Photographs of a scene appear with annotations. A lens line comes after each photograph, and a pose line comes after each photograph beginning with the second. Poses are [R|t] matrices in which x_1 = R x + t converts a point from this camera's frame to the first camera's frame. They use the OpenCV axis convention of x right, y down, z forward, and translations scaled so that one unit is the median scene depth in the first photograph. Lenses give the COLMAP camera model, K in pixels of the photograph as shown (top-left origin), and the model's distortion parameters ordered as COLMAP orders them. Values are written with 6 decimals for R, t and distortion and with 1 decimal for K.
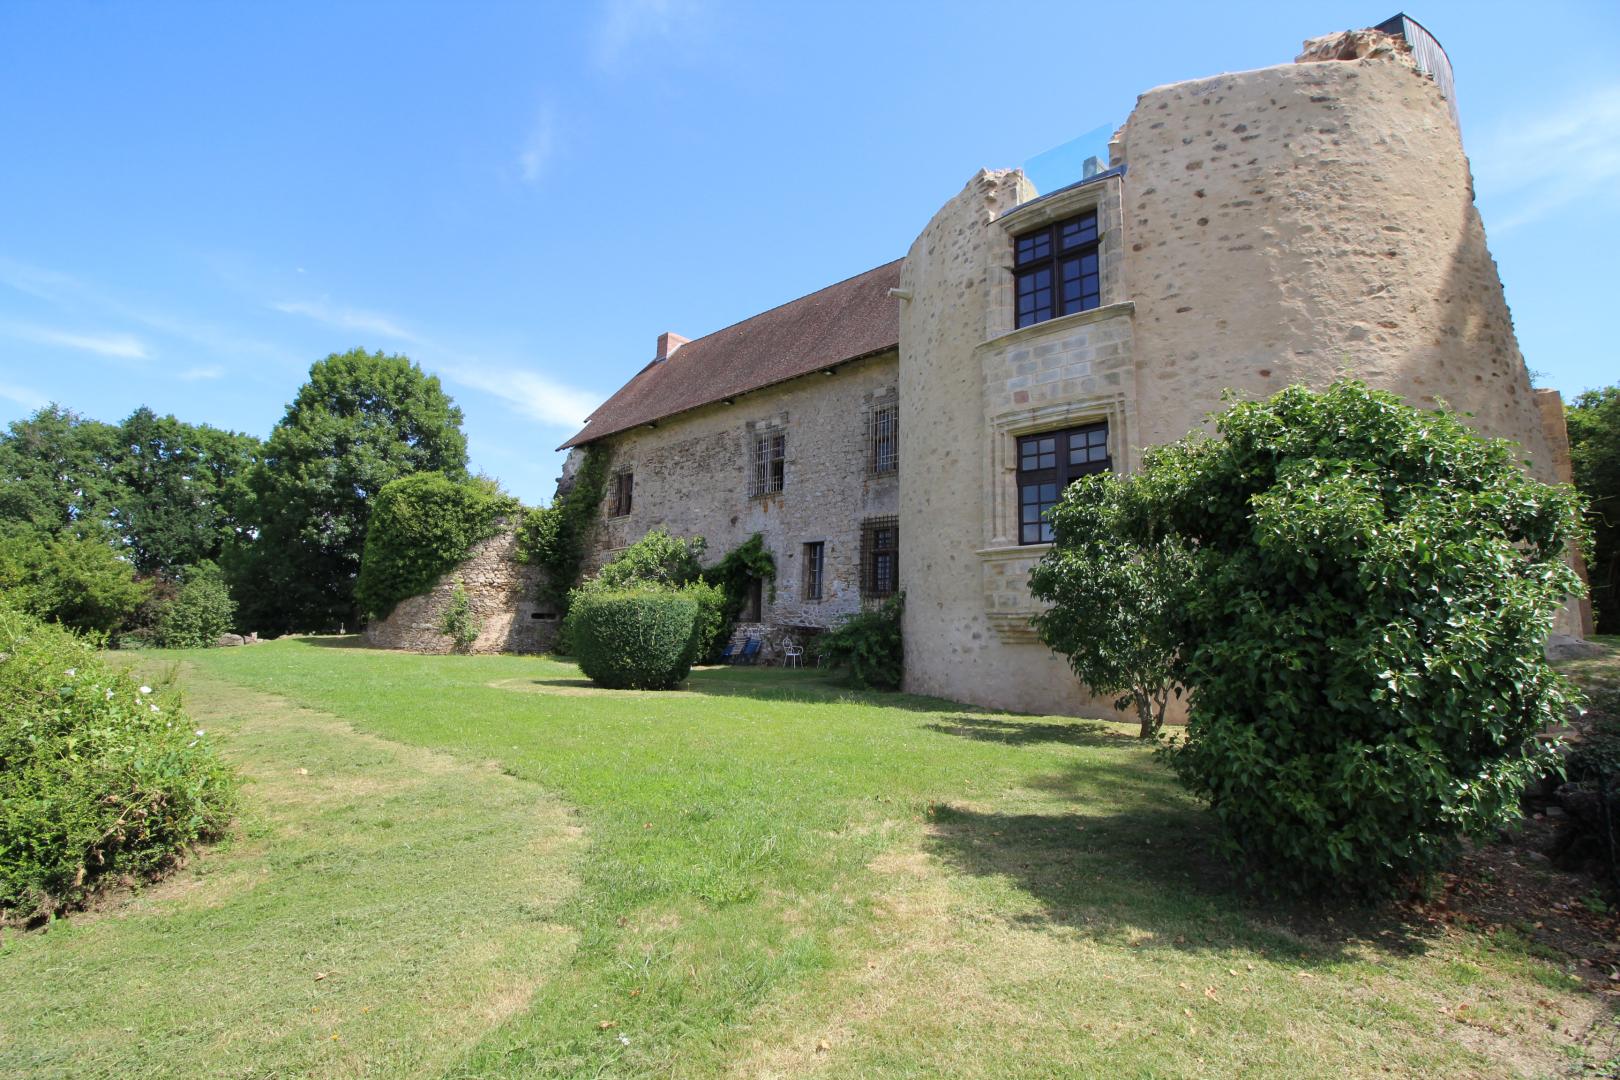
lens RADIAL K [[752.1, 0, 800.0], [0, 752.1, 528.6], [0, 0, 1]] dist [-0.001033, -0.013267]
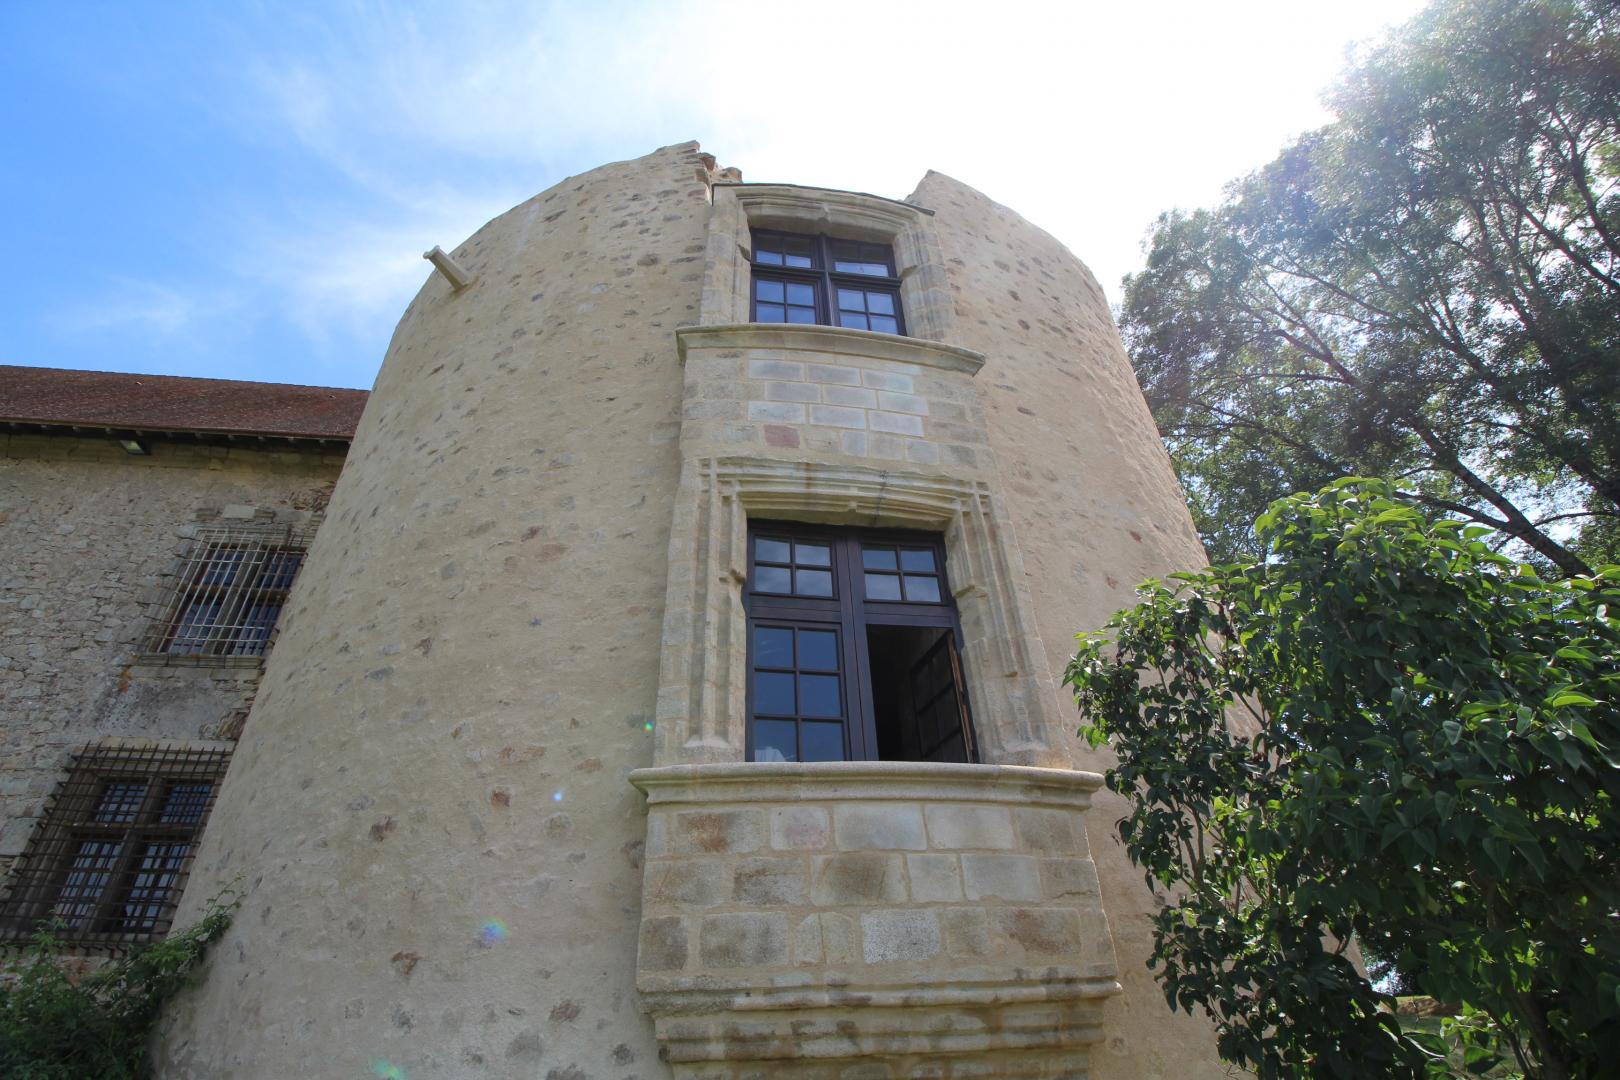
lens RADIAL K [[752.1, 0, 800.0], [0, 752.1, 528.6], [0, 0, 1]] dist [-0.001033, -0.013267]
pose [[0.631984, 0.400023, 0.663760, 0.018270], [-0.070446, 0.882592, -0.464832, 0.073603], [-0.771773, 0.247007, 0.585964, 0.636165]]
